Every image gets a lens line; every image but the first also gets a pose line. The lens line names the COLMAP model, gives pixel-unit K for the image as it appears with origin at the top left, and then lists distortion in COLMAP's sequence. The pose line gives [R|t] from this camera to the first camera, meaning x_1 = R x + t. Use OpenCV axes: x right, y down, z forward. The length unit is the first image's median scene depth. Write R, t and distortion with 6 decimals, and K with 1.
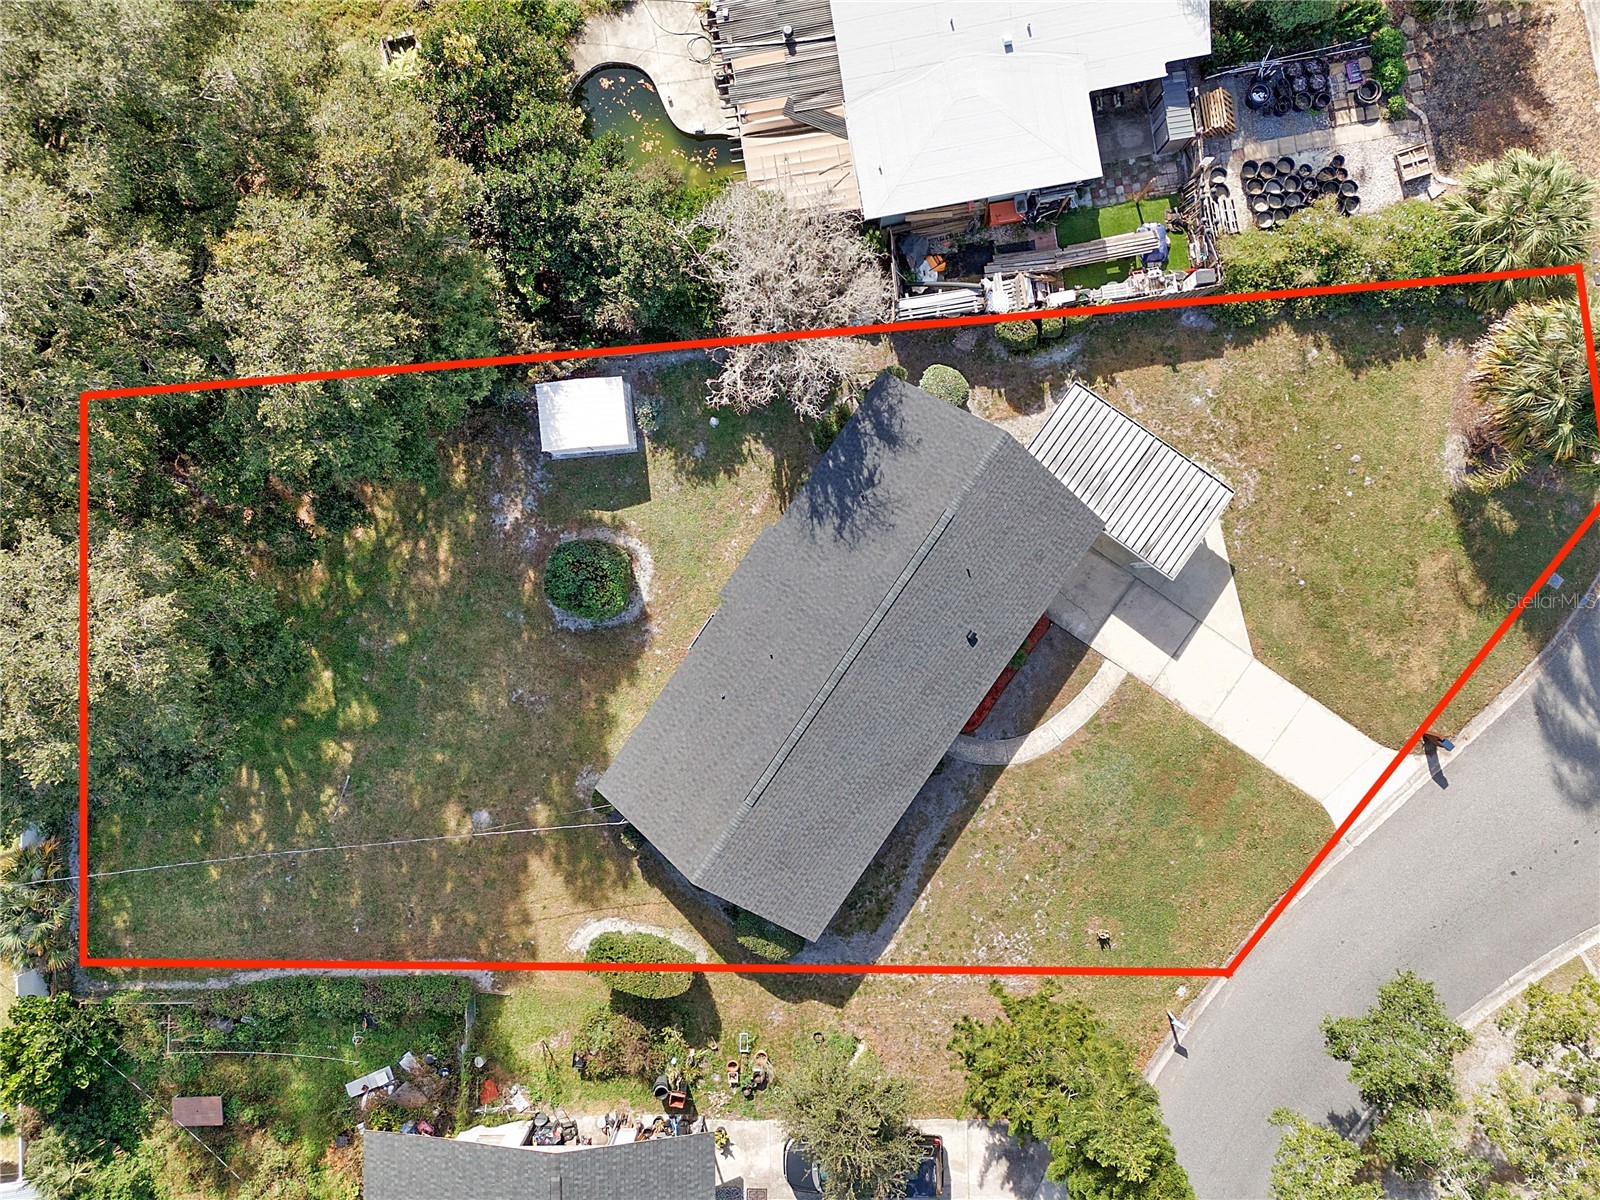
lens RADIAL K [[1172.6, 0, 800.0], [0, 1172.6, 600.0], [0, 0, 1]] dist [0.061254, -0.063467]
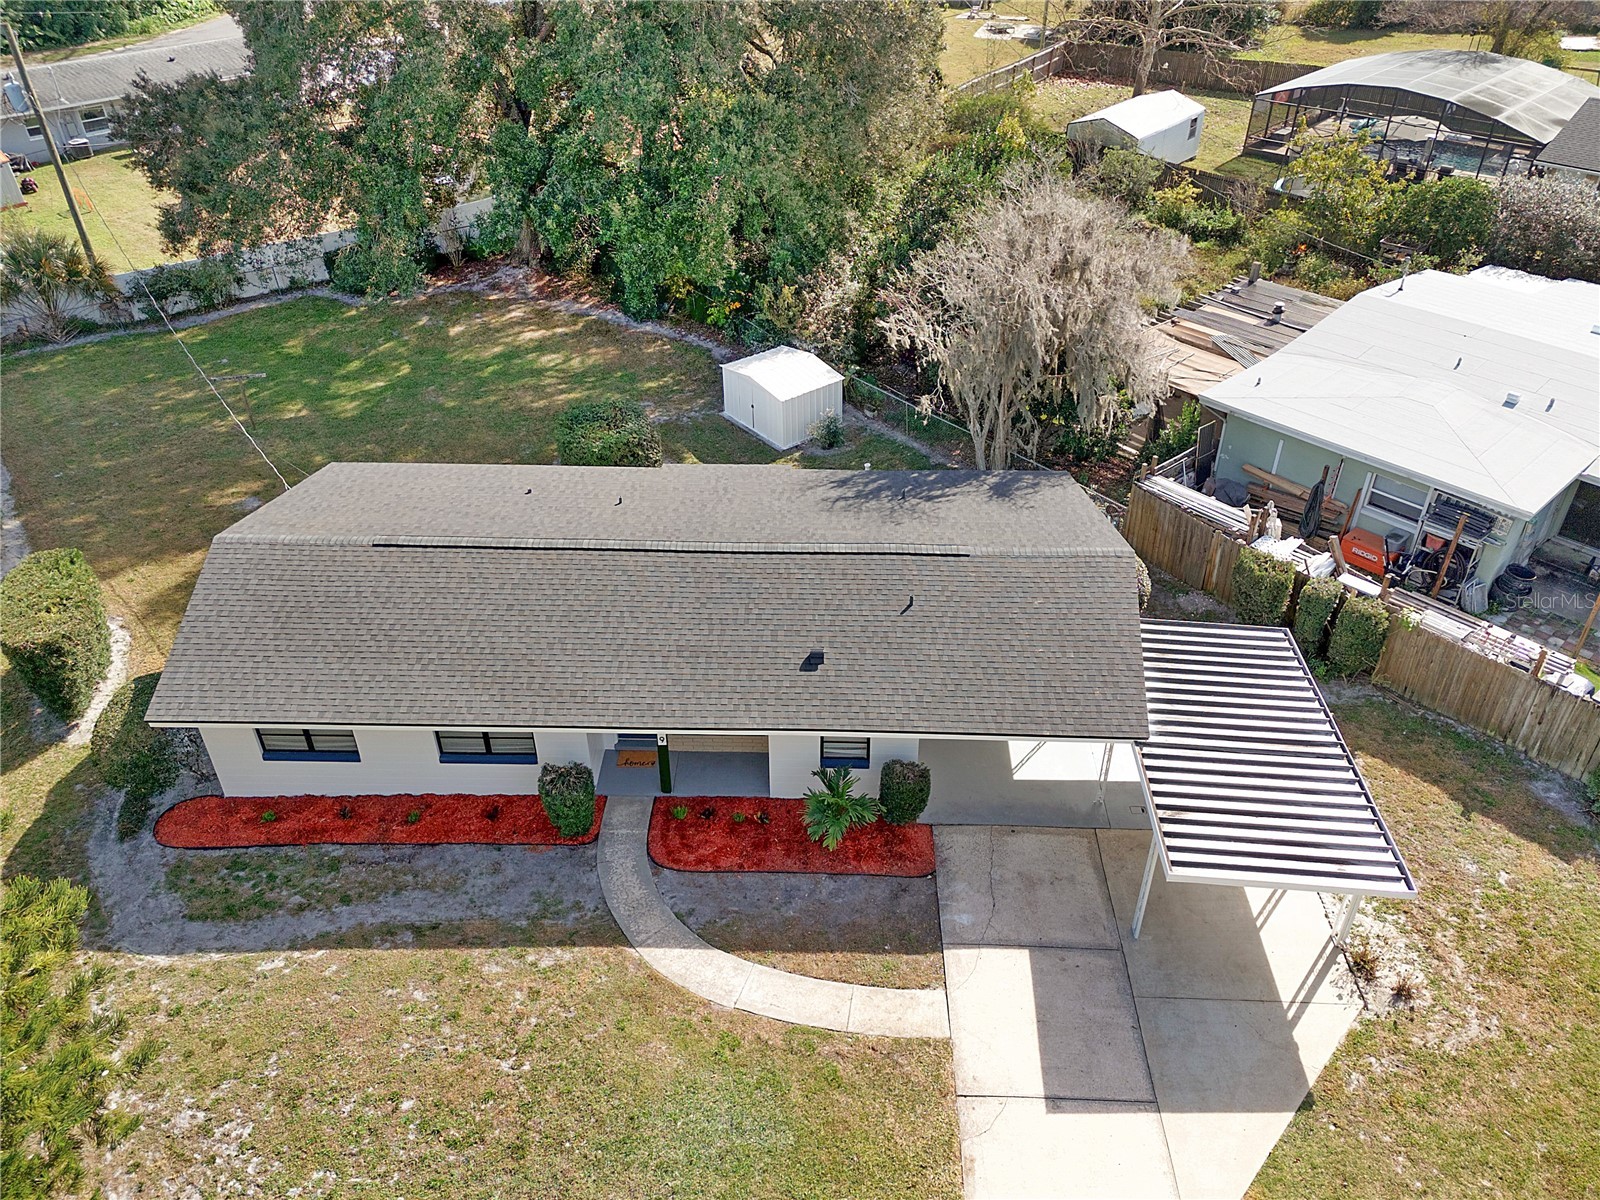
lens RADIAL K [[1172.6, 0, 800.0], [0, 1172.6, 600.0], [0, 0, 1]] dist [0.061254, -0.063467]
pose [[0.541995, 0.513648, -0.665137, 0.454952], [-0.840154, 0.312752, -0.443089, 0.250254], [-0.019569, 0.798969, 0.601053, 0.613626]]
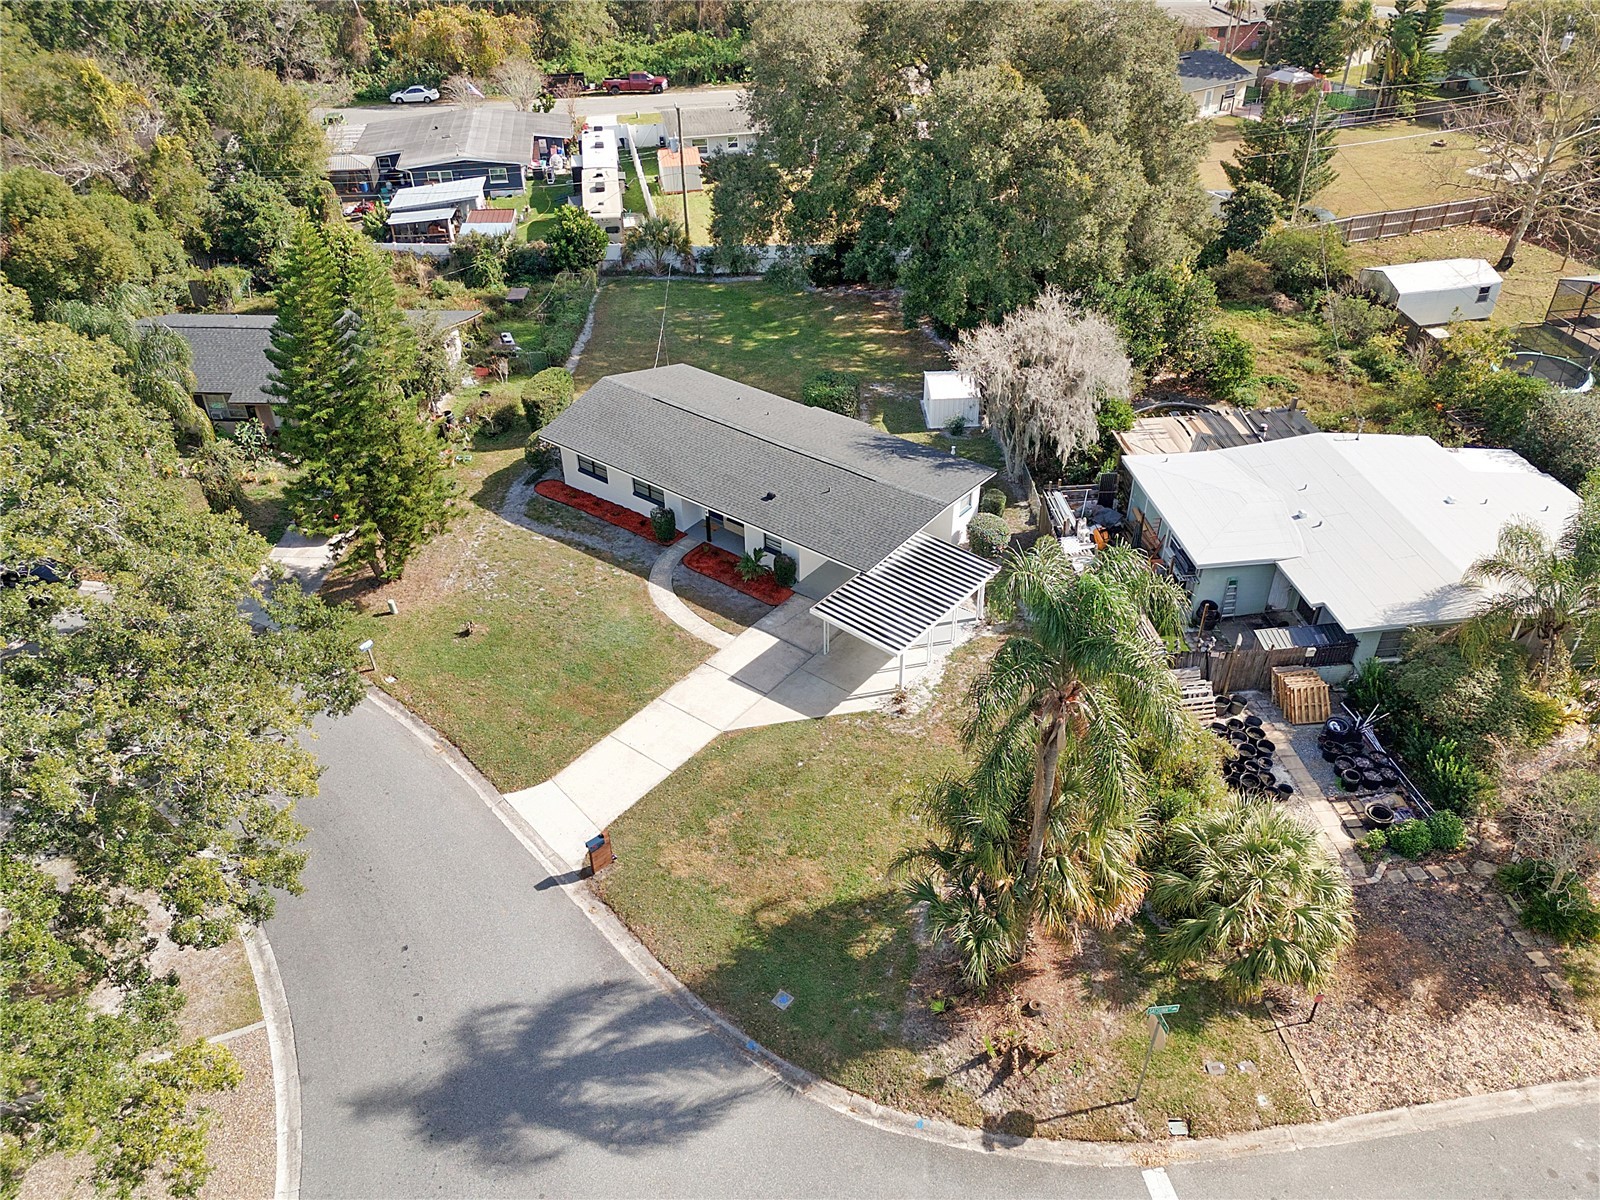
lens RADIAL K [[1172.6, 0, 800.0], [0, 1172.6, 600.0], [0, 0, 1]] dist [0.061254, -0.063467]
pose [[-0.057982, 0.606825, -0.792718, 1.045583], [-0.998307, -0.031622, 0.048812, -0.053415], [0.004553, 0.794207, 0.607631, 0.358386]]
